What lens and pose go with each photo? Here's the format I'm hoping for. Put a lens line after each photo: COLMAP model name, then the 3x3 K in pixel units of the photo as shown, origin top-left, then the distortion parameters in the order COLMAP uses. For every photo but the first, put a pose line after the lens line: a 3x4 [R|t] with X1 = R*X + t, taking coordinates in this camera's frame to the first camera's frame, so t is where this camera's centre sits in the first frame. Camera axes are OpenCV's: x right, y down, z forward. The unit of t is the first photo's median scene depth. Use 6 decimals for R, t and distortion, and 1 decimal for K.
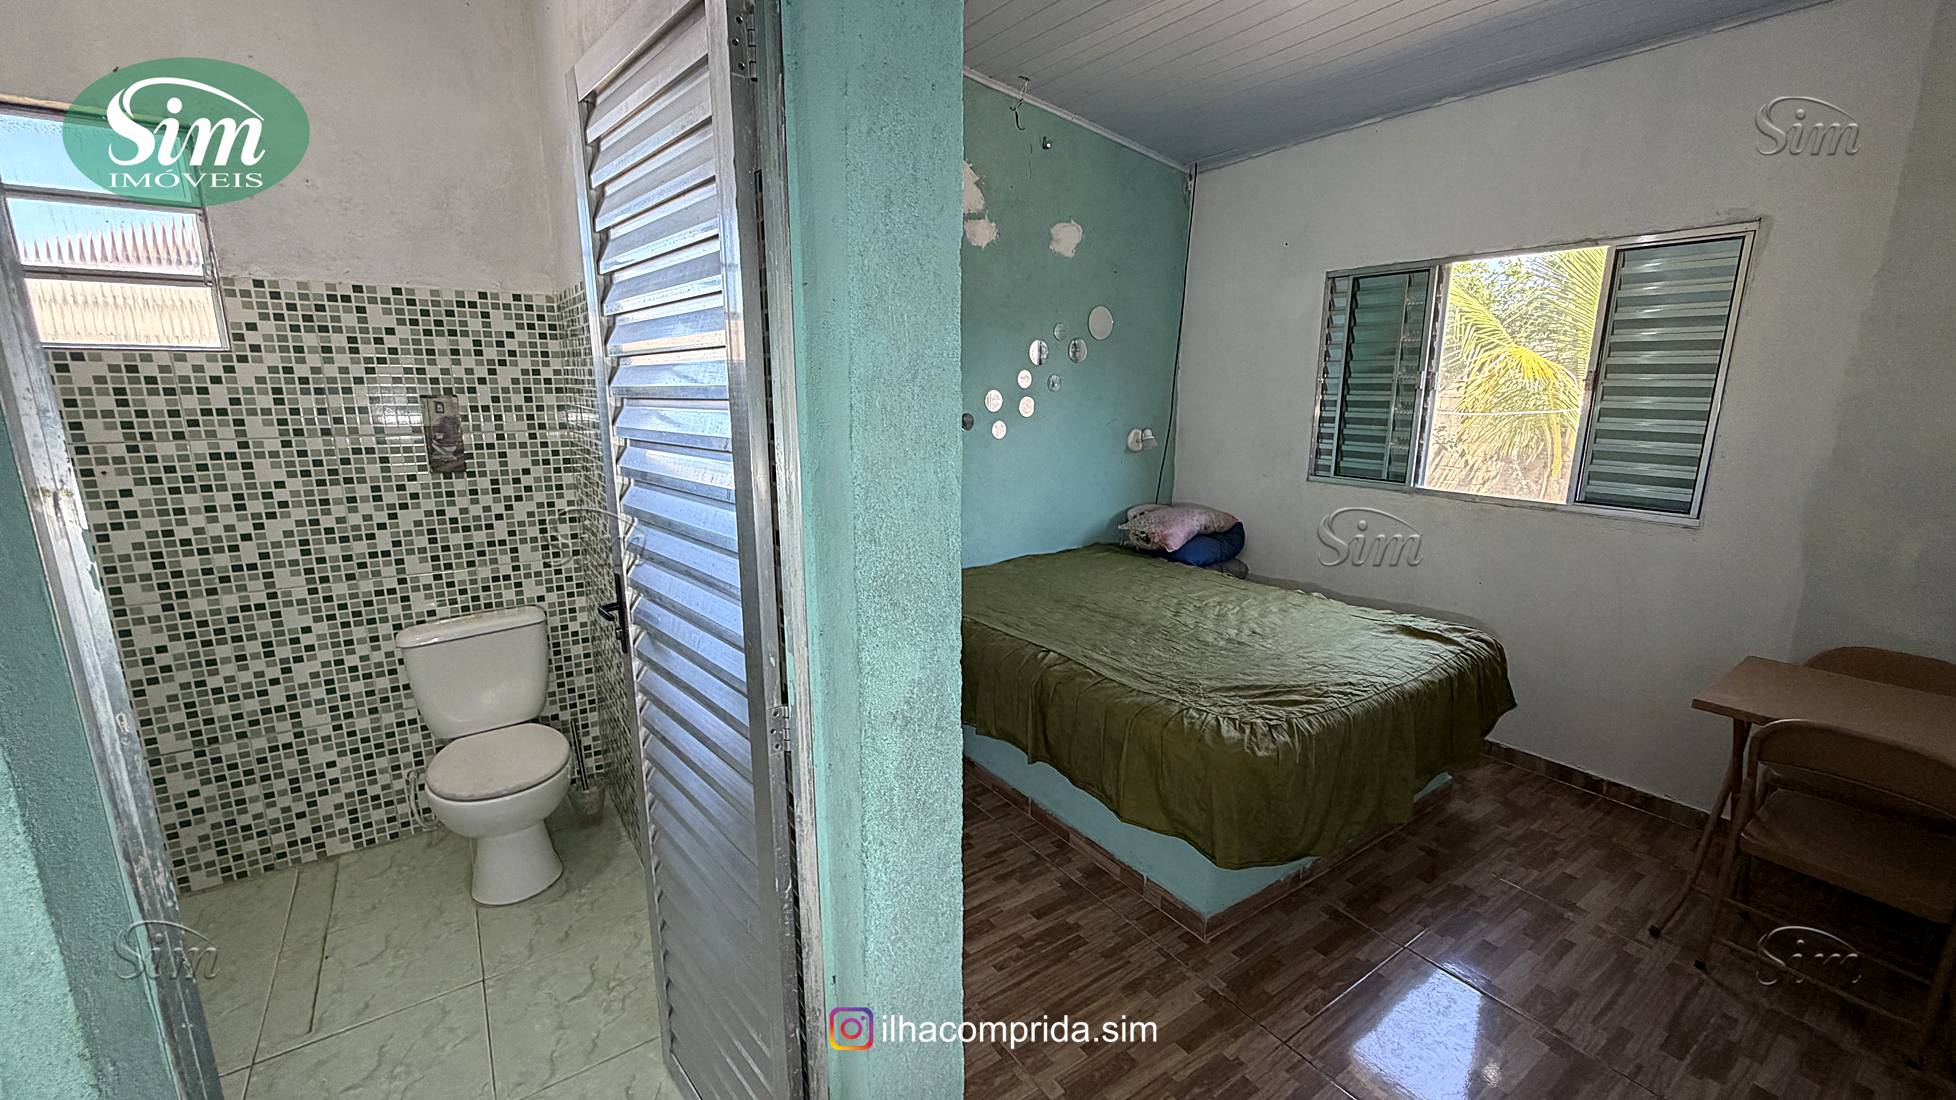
lens RADIAL K [[777.8, 0, 975.3], [0, 777.8, 550.4], [0, 0, 1]] dist [-0.001077, -0.000346]
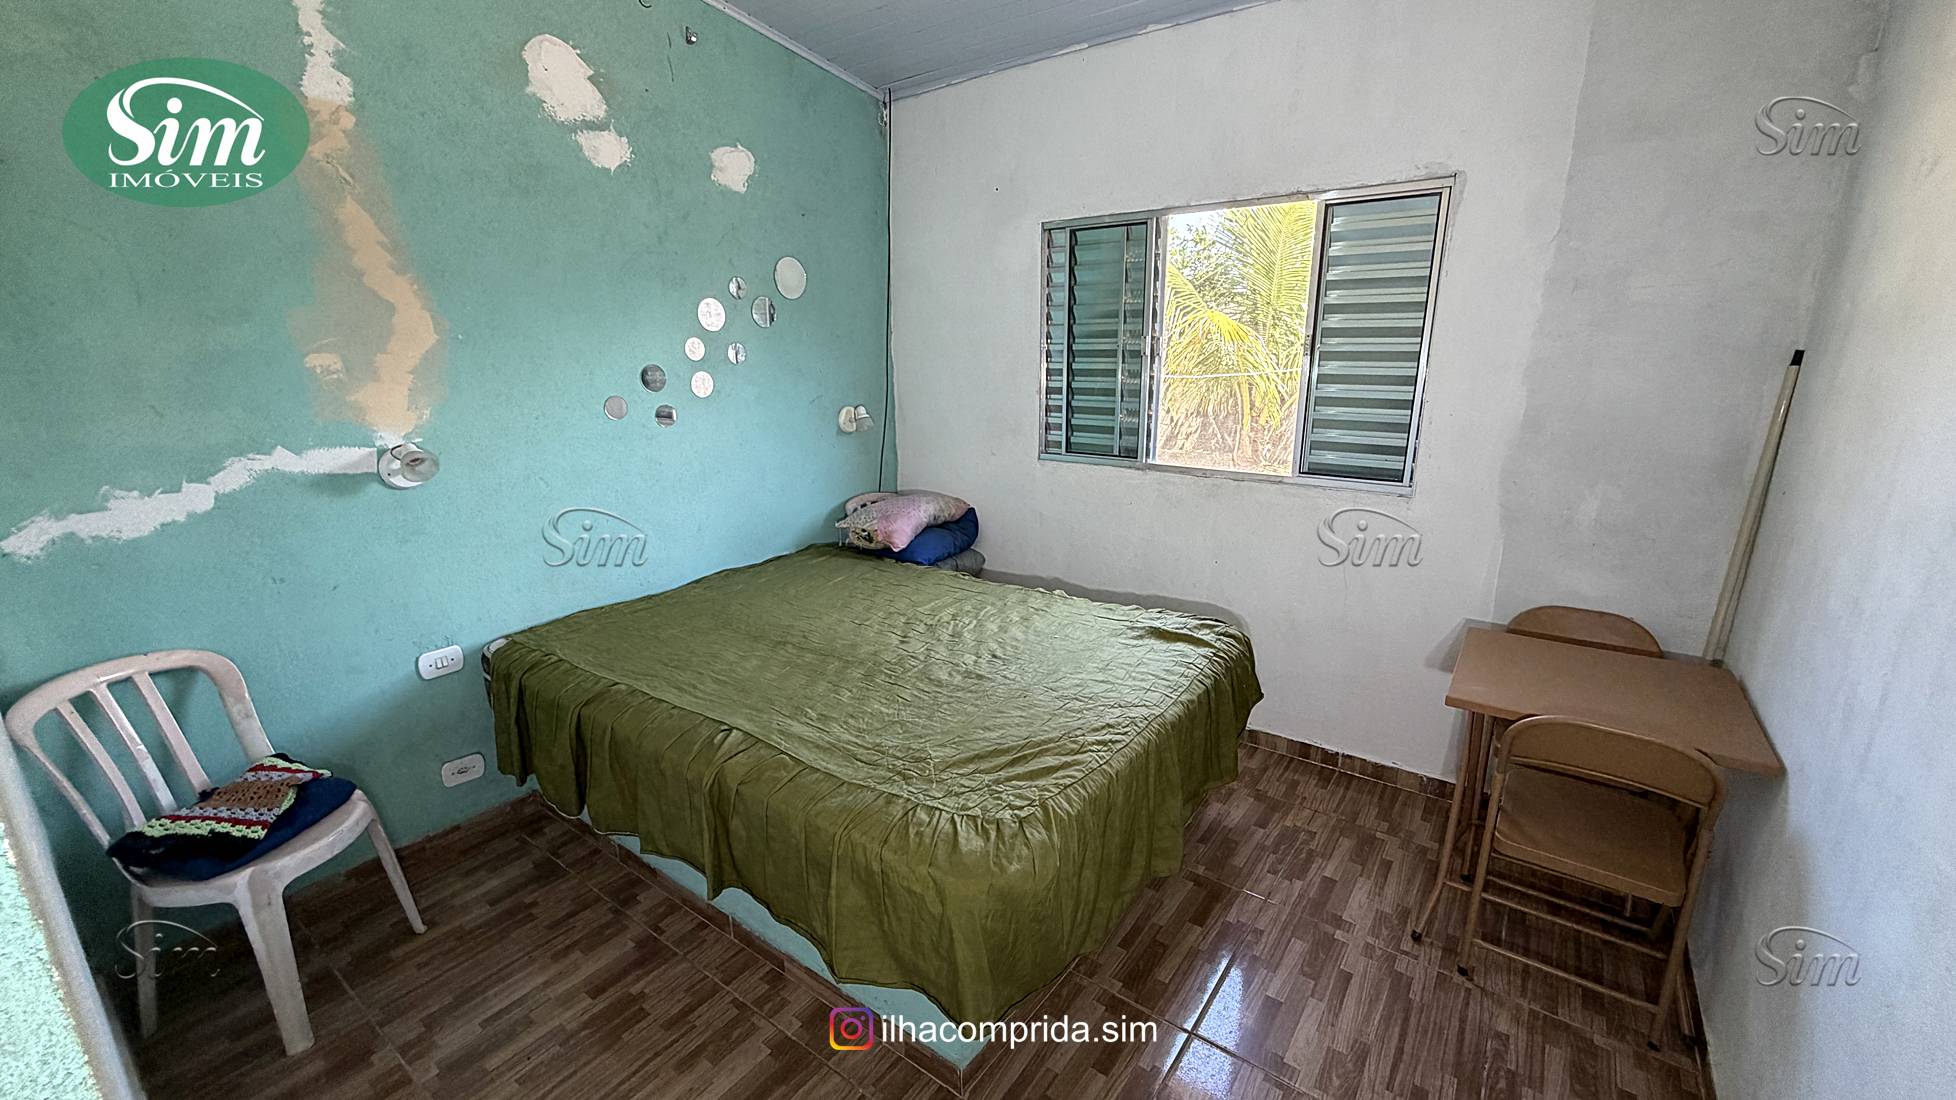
lens RADIAL K [[777.8, 0, 975.3], [0, 777.8, 550.4], [0, 0, 1]] dist [-0.001077, -0.000346]
pose [[0.946470, -0.092273, 0.309323, 0.090963], [0.078457, 0.995296, 0.056840, -0.054481], [-0.313112, -0.029529, 0.949257, 0.217581]]
